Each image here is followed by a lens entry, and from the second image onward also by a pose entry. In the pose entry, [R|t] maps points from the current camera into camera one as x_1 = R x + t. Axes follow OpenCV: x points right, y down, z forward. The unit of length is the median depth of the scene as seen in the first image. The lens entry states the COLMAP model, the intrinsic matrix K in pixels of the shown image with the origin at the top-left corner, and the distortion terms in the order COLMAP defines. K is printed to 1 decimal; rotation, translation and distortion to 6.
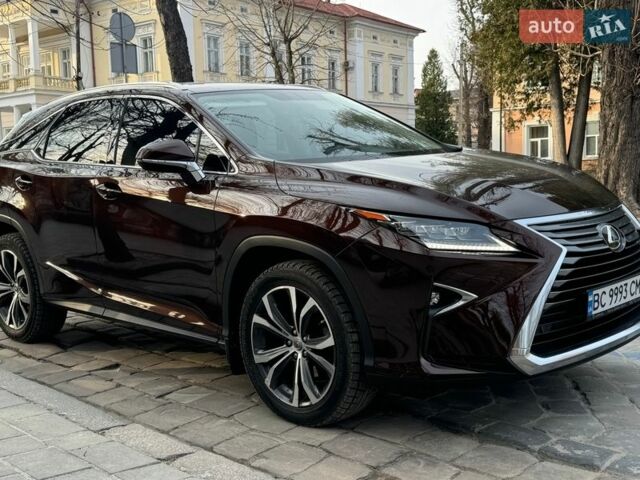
lens RADIAL K [[824.1, 0, 320.0], [0, 824.1, 240.0], [0, 0, 1]] dist [0.107271, -0.110993]
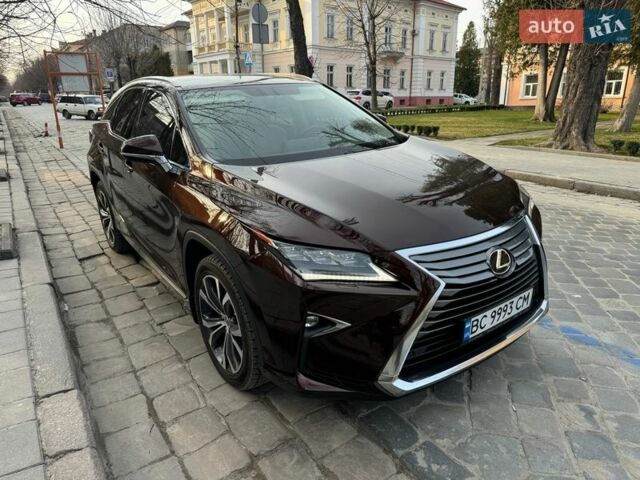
lens RADIAL K [[459.0, 0, 320.0], [0, 459.0, 240.0], [0, 0, 1]] dist [0.000928, -0.005551]
pose [[0.986521, 0.061838, -0.151502, 0.182957], [-0.027416, 0.975220, 0.219532, -0.126856], [0.161323, -0.212419, 0.963770, 0.362091]]
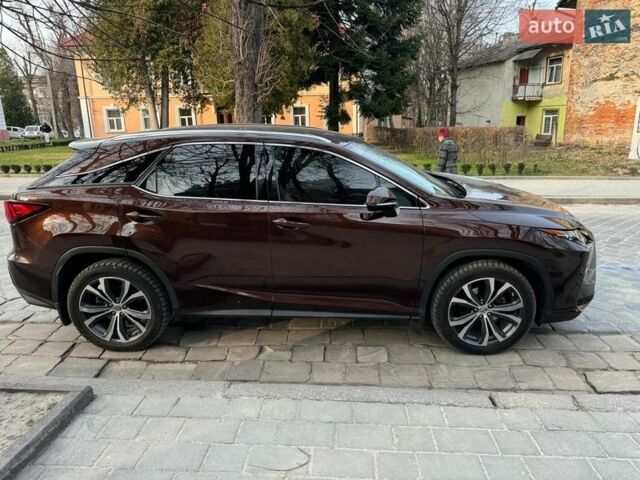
lens RADIAL K [[449.2, 0, 320.0], [0, 449.2, 240.0], [0, 0, 1]] dist [0.059525, -0.066305]
pose [[0.726767, -0.157376, 0.668613, -0.776619], [0.054409, 0.983530, 0.172359, -0.170710], [-0.684726, -0.088886, 0.723360, 0.521106]]
